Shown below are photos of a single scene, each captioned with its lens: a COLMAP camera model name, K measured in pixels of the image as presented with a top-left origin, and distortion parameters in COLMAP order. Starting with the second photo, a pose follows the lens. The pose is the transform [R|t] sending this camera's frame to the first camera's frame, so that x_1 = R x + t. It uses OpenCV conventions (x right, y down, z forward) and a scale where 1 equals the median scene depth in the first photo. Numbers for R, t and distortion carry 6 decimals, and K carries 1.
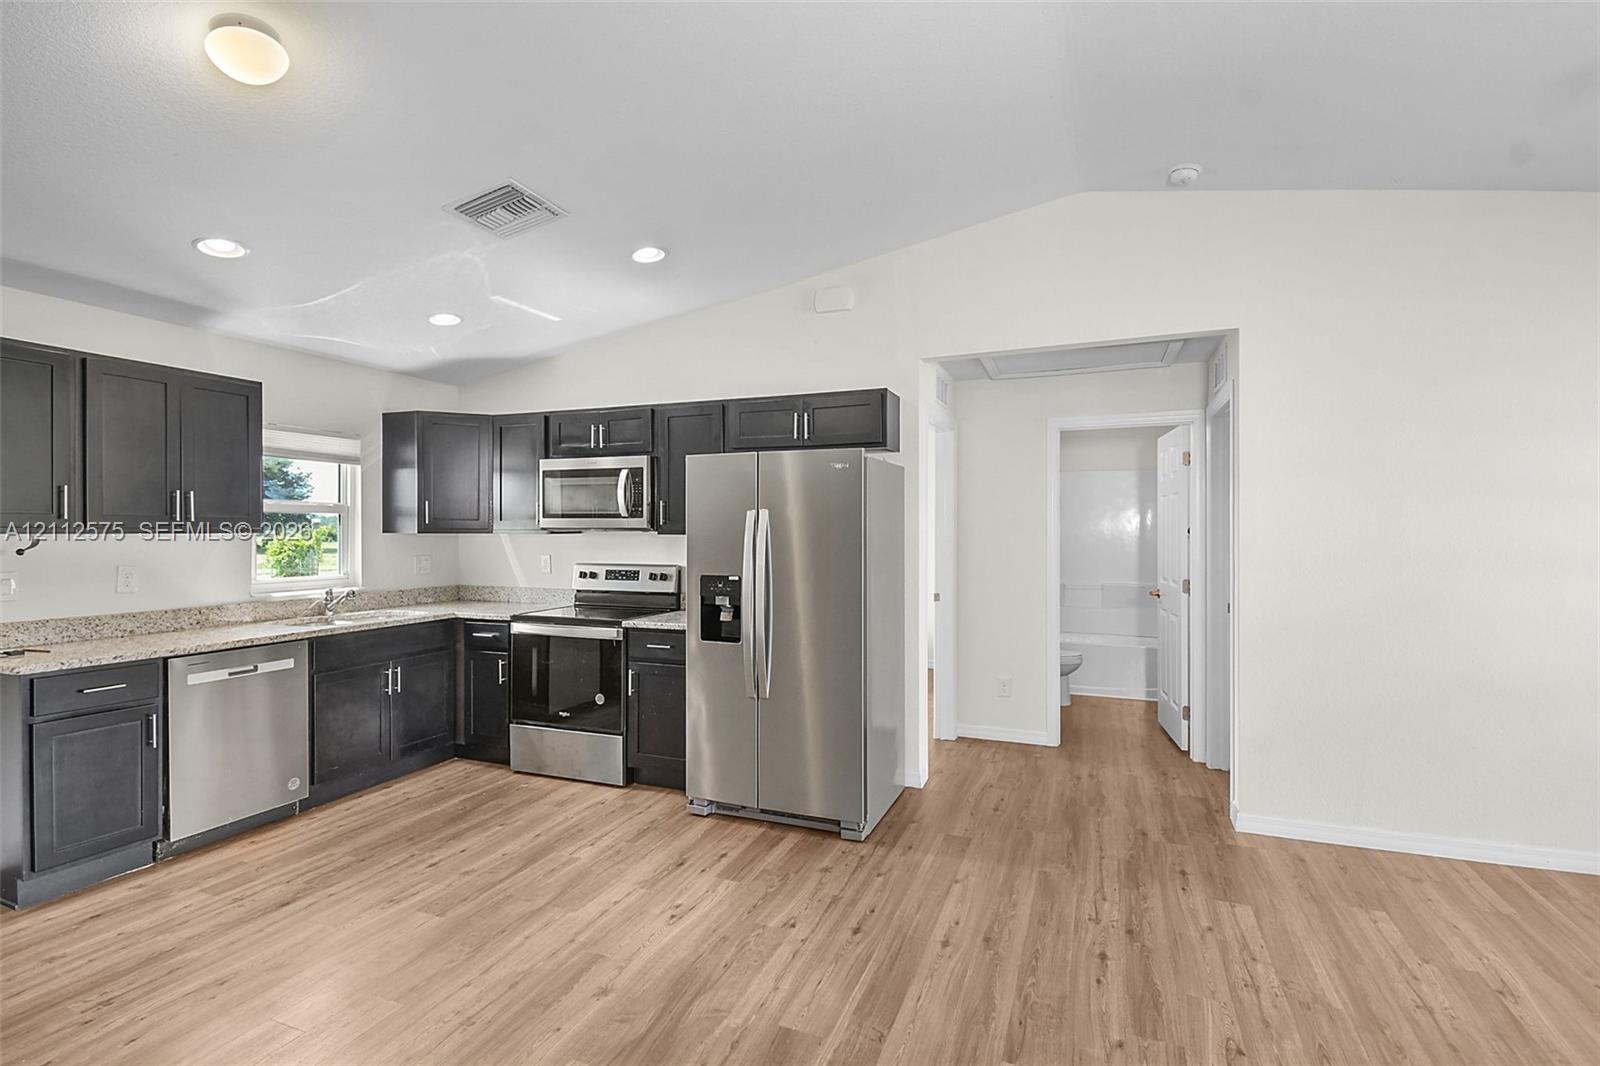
lens RADIAL K [[748.1, 0, 792.9], [0, 748.1, 532.5], [0, 0, 1]] dist [0.025655, -0.025540]
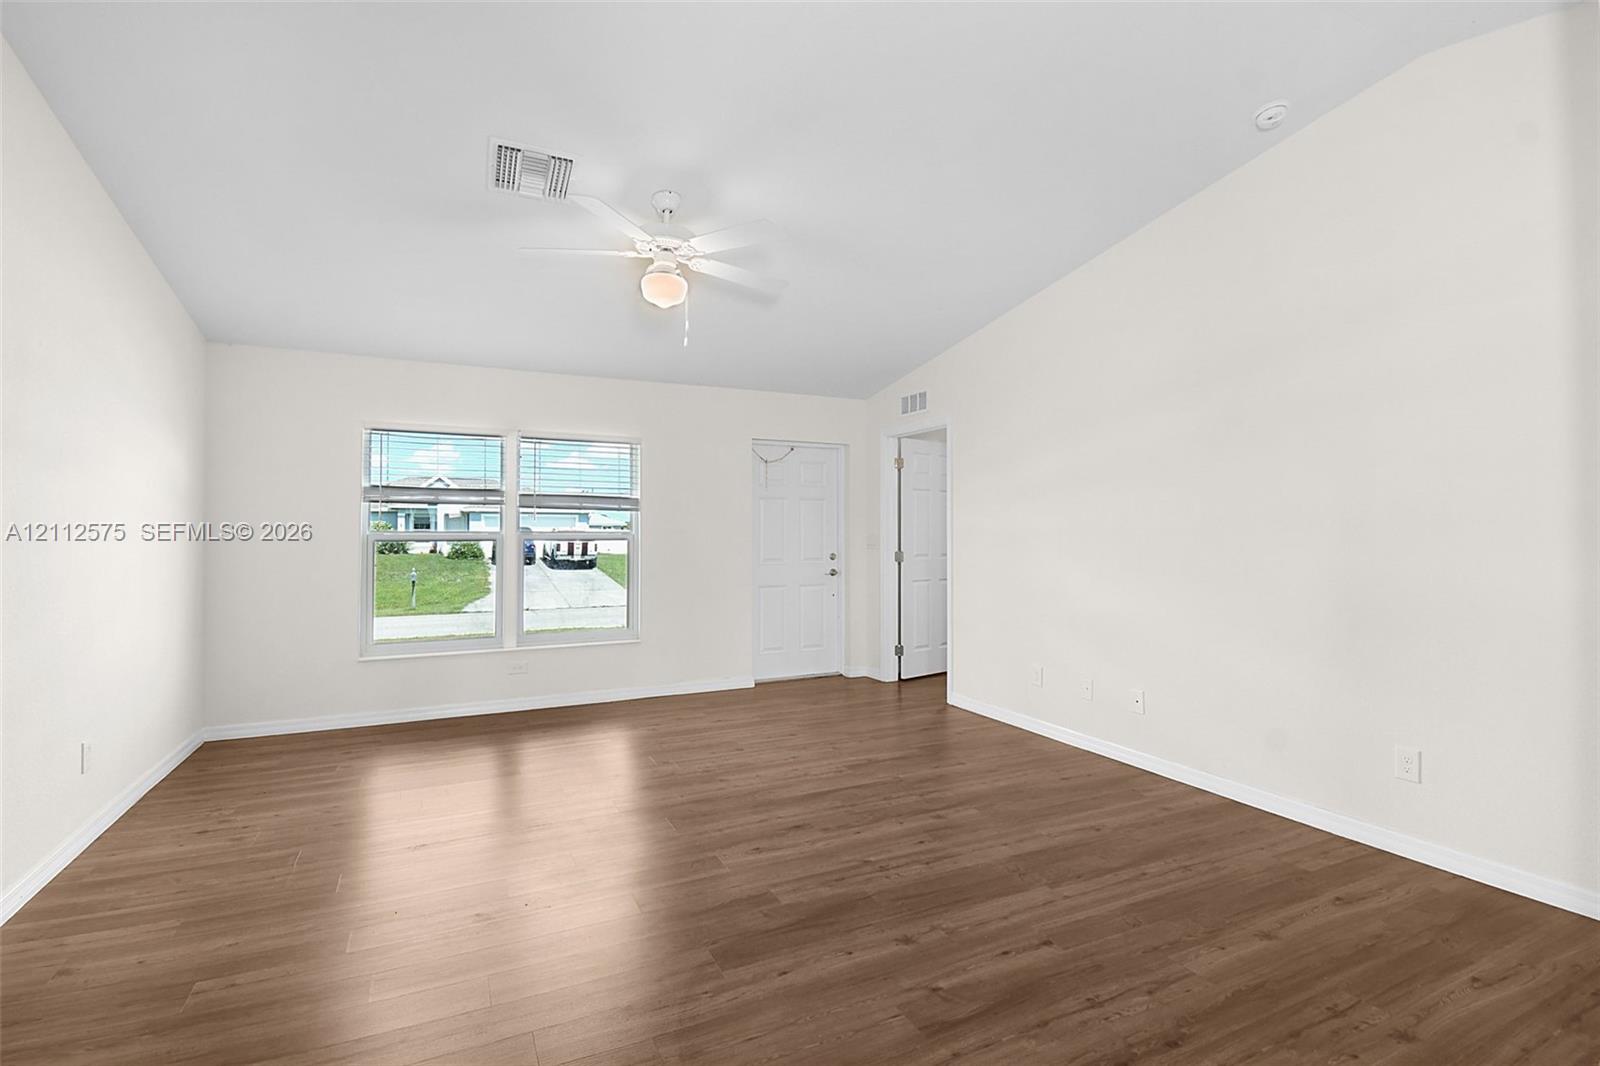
lens RADIAL K [[746.7, 0, 788.5], [0, 746.7, 526.2], [0, 0, 1]] dist [0.027161, -0.024015]
pose [[-0.736032, 0.003321, 0.676938, -0.118097], [0.000634, 0.999991, -0.004217, 0.032277], [-0.676946, -0.002674, -0.736028, 0.803042]]
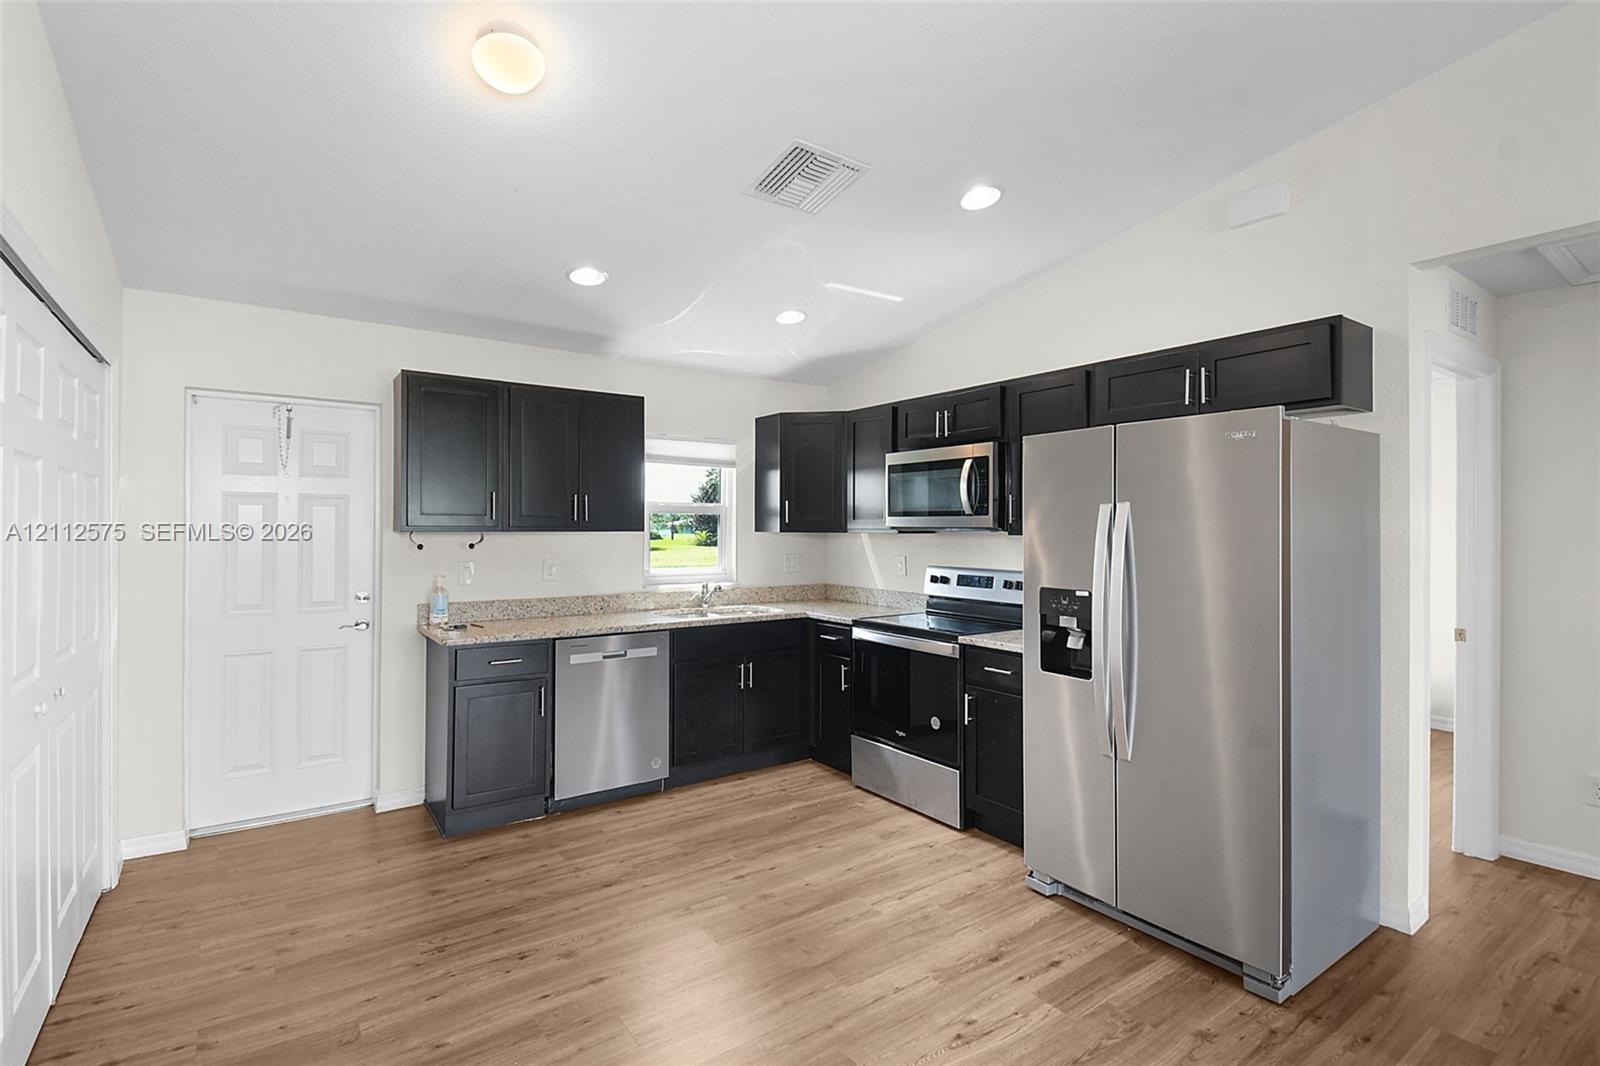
lens RADIAL K [[746.7, 0, 788.5], [0, 746.7, 526.2], [0, 0, 1]] dist [0.027161, -0.024015]
pose [[0.839310, 0.000007, -0.543653, 0.075936], [-0.004098, 0.999972, -0.006314, -0.001070], [0.543637, 0.007527, 0.839286, 0.180123]]
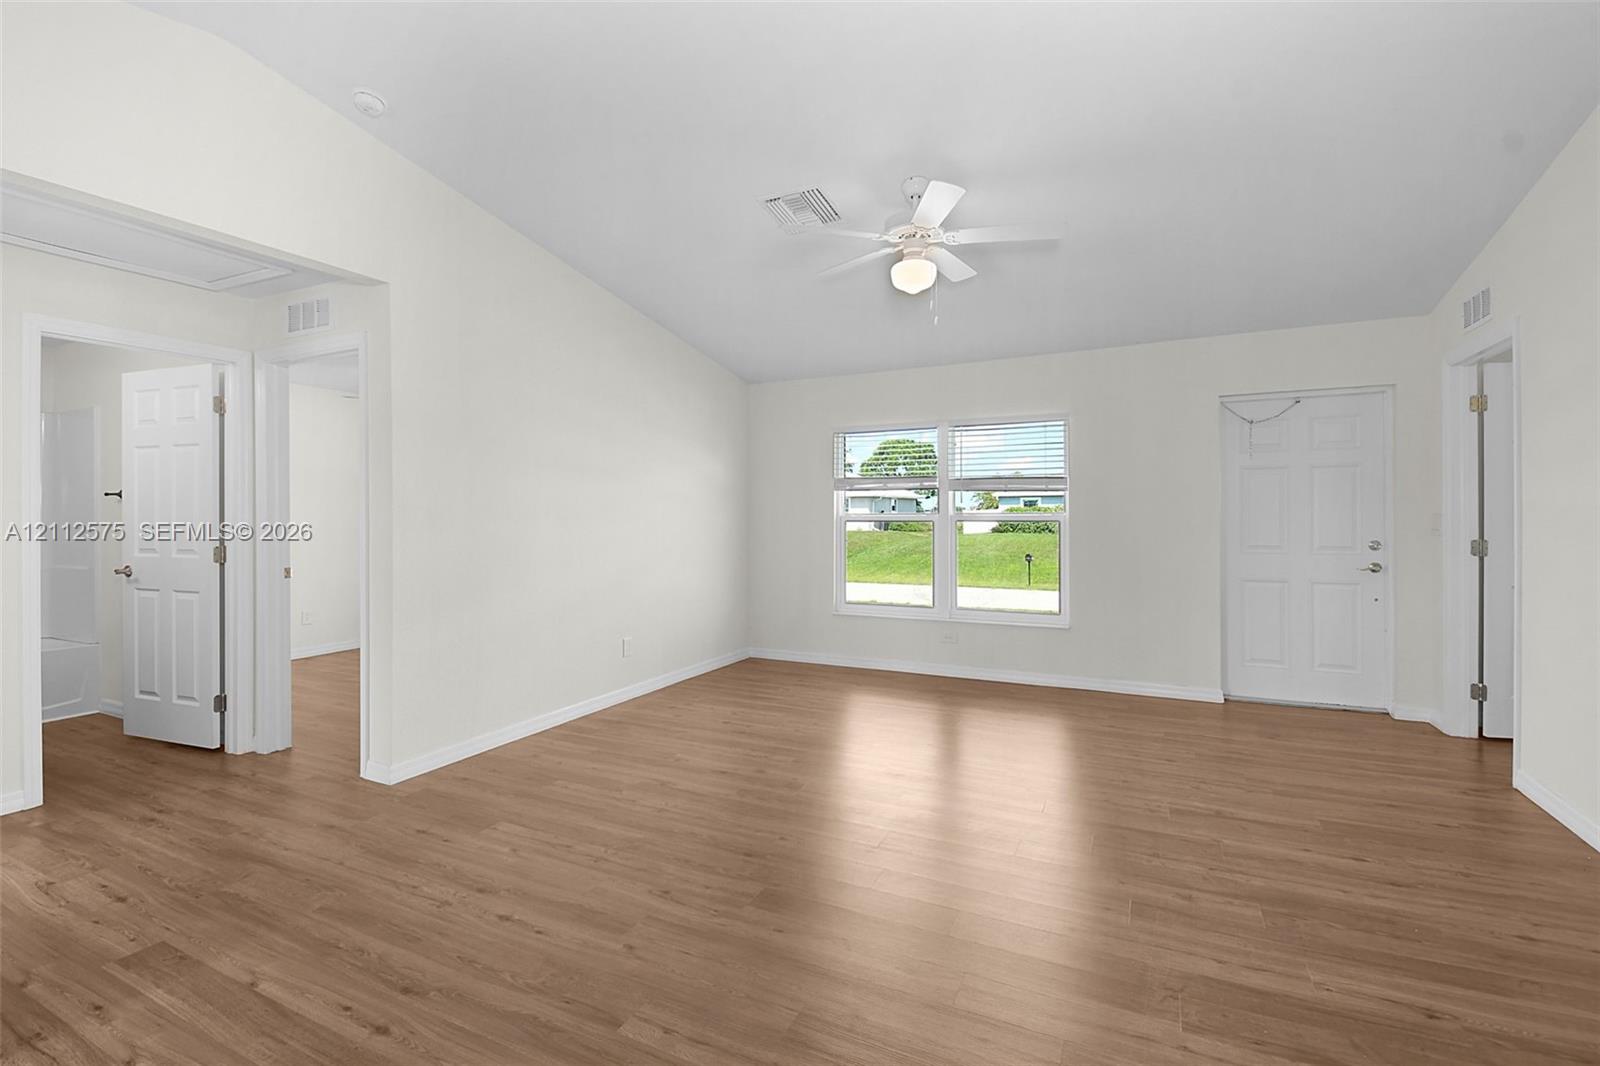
lens RADIAL K [[725.3, 0, 774.6], [0, 725.3, 512.8], [0, 0, 1]] dist [0.023885, -0.021746]
pose [[0.085763, 0.001658, 0.996314, -0.294868], [0.007420, 0.999970, -0.002303, 0.037430], [-0.996288, 0.007590, 0.085748, 0.362921]]
